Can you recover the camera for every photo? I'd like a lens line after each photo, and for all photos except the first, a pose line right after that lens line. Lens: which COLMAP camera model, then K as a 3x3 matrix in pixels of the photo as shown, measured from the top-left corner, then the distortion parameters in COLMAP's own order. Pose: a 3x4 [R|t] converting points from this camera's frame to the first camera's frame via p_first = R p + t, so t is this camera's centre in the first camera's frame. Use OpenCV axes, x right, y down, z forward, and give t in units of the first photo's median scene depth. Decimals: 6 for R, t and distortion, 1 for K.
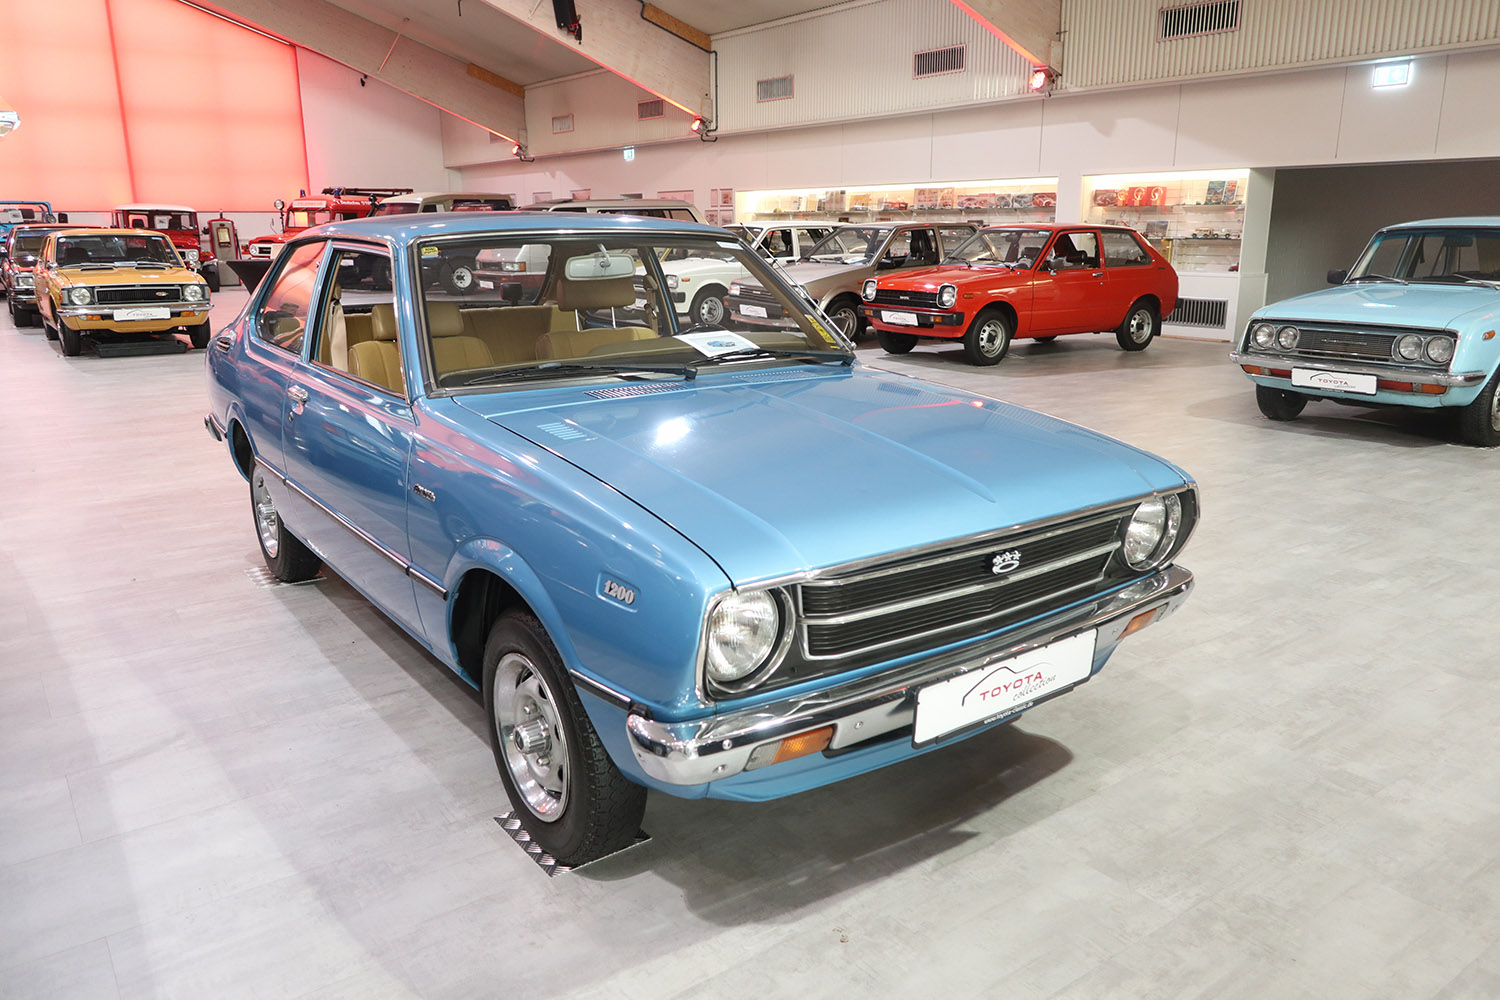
lens RADIAL K [[1147.9, 0, 750.0], [0, 1147.9, 500.0], [0, 0, 1]] dist [0.000628, -0.002563]
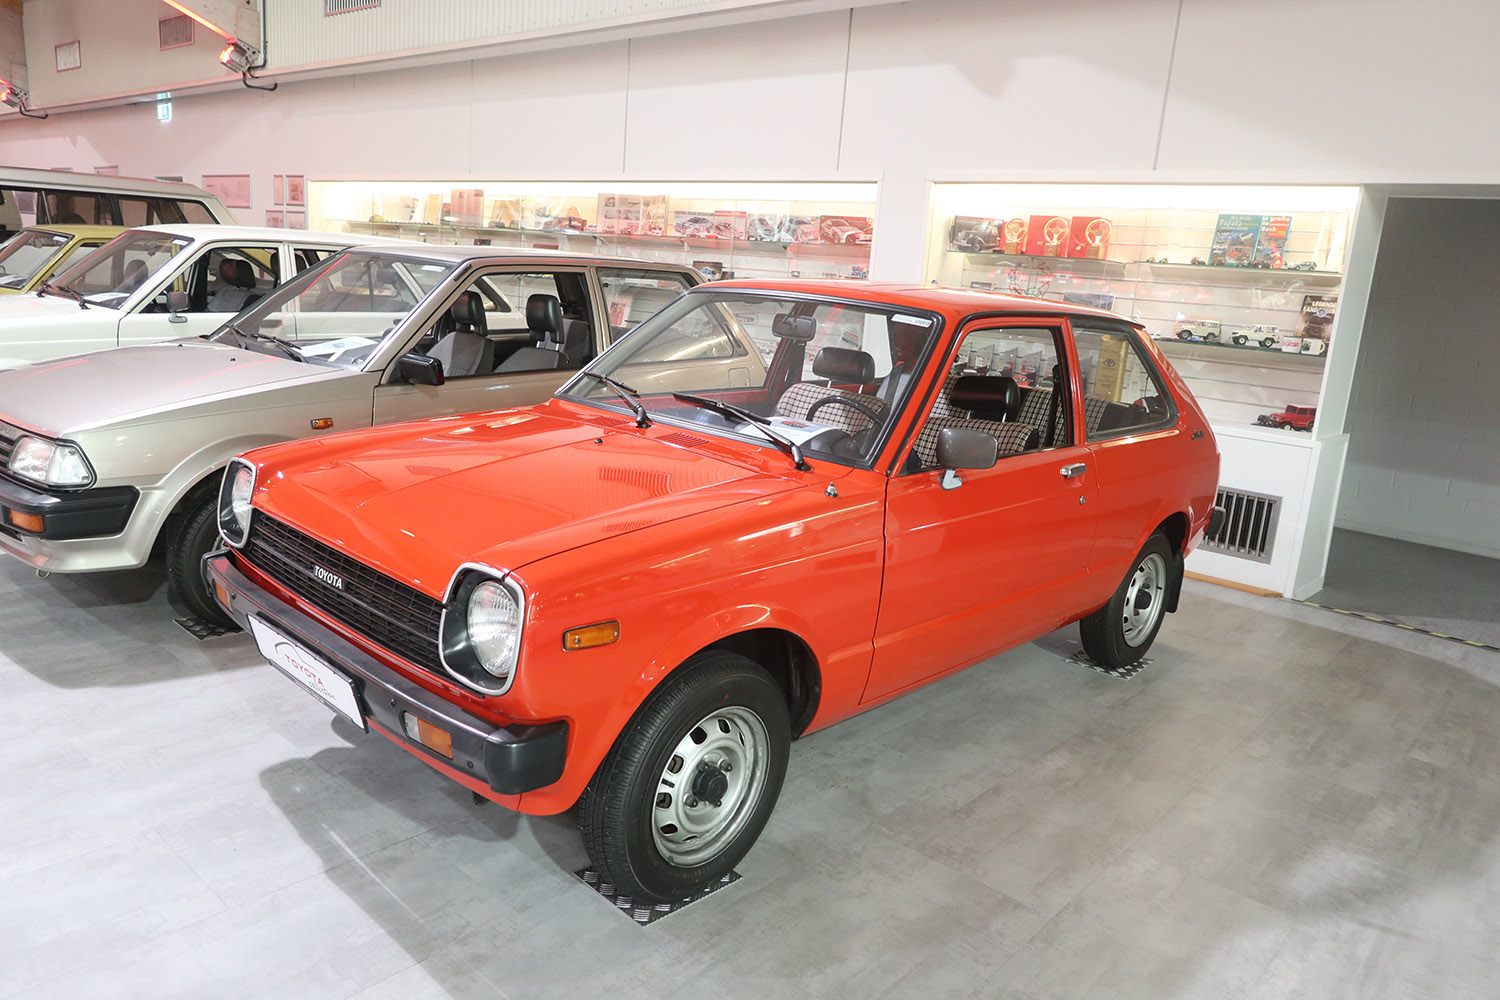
lens RADIAL K [[1064.4, 0, 750.0], [0, 1064.4, 500.0], [0, 0, 1]] dist [-0.004932, -0.002318]
pose [[0.975183, 0.031406, 0.219160, 0.128255], [-0.027986, 0.999434, -0.018692, -0.144178], [-0.219623, 0.012095, 0.975510, 0.596722]]
